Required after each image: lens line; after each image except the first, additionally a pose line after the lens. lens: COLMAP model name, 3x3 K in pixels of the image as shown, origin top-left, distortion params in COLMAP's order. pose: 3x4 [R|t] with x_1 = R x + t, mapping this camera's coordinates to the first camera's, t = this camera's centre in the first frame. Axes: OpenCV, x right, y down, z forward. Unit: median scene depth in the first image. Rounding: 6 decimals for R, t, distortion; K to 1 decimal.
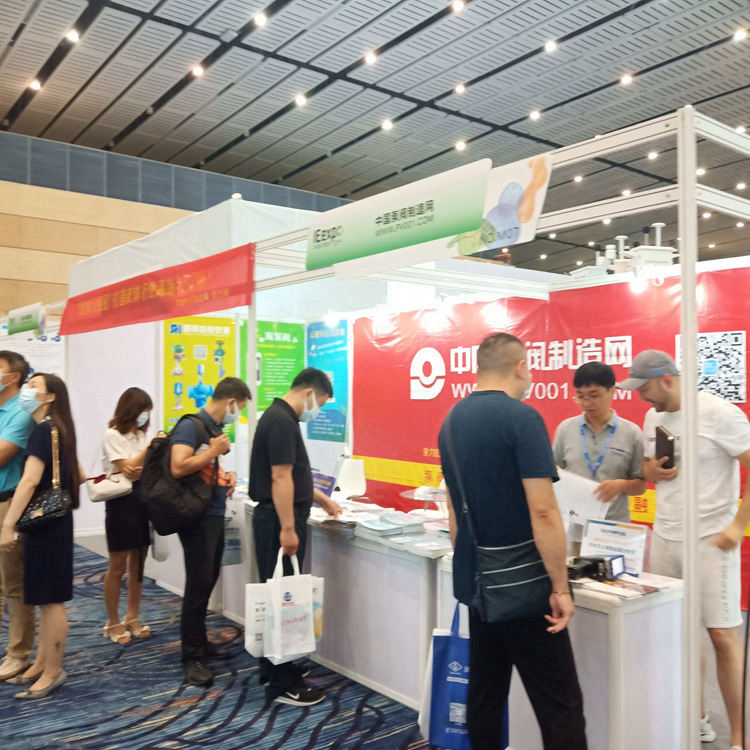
lens RADIAL K [[769.5, 0, 371.0], [0, 769.5, 383.3], [0, 0, 1]] dist [0.047405, -0.114234]
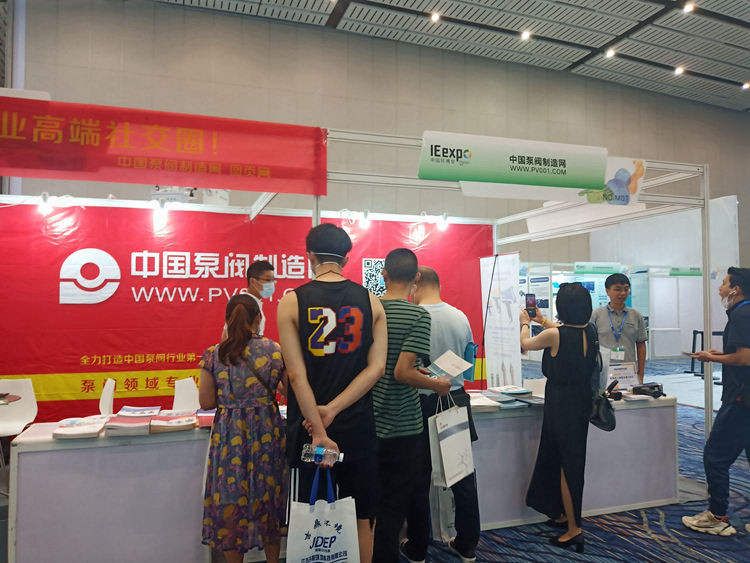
lens RADIAL K [[577.9, 0, 371.5], [0, 577.9, 285.4], [0, 0, 1]] dist [0.047449, -0.107365]
pose [[0.335340, 0.028684, 0.941660, -0.554490], [-0.009791, 0.999589, -0.026962, 0.017129], [-0.942046, -0.000178, 0.335483, 0.507301]]
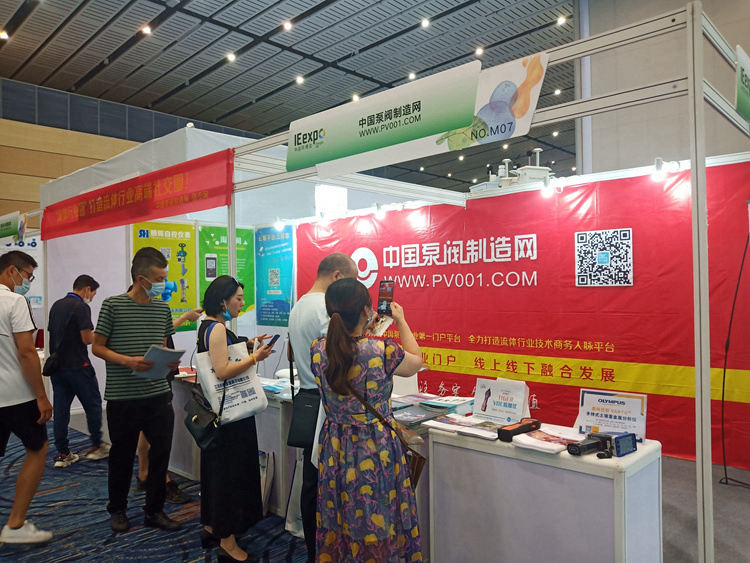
lens RADIAL K [[577.9, 0, 371.5], [0, 577.9, 285.4], [0, 0, 1]] dist [0.047449, -0.107365]
pose [[0.988537, -0.018767, 0.149808, -0.058107], [0.017549, 0.999801, 0.009451, 0.006671], [-0.149956, -0.006714, 0.988670, 0.105349]]
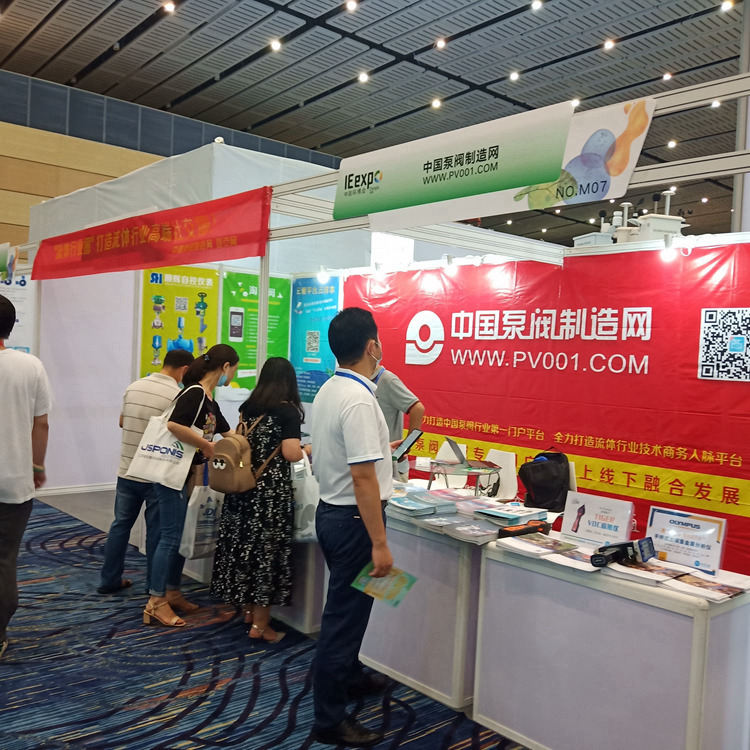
lens RADIAL K [[769.7, 0, 371.9], [0, 769.7, 383.1], [0, 0, 1]] dist [0.034948, -0.082680]
pose [[0.997508, 0.037920, 0.059501, -0.054235], [-0.040953, 0.997878, 0.050615, -0.002069], [-0.057456, -0.052925, 0.996944, 0.057096]]
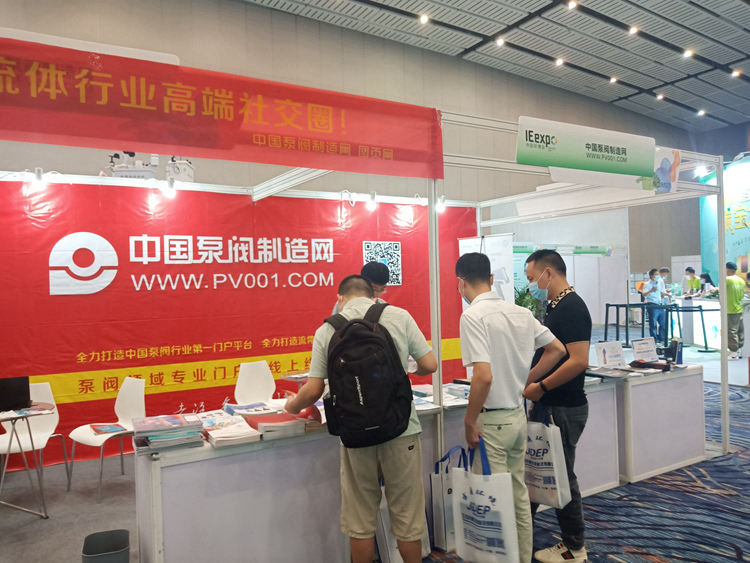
lens RADIAL K [[577.9, 0, 371.5], [0, 577.9, 285.4], [0, 0, 1]] dist [0.047449, -0.107365]
pose [[0.130069, -0.009390, 0.991461, -0.591647], [0.010330, 0.999914, 0.008115, 0.011352], [-0.991451, 0.009187, 0.130155, 0.704586]]
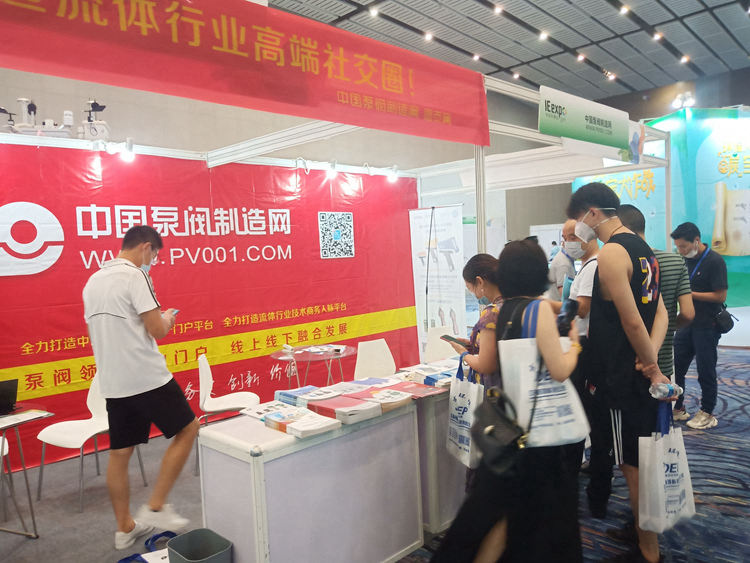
lens RADIAL K [[577.9, 0, 371.5], [0, 577.9, 285.4], [0, 0, 1]] dist [0.047449, -0.107365]
pose [[-0.111071, -0.057832, 0.992128, -0.573692], [0.030681, 0.997630, 0.061588, 0.008944], [-0.993339, 0.037280, -0.109033, 0.858115]]
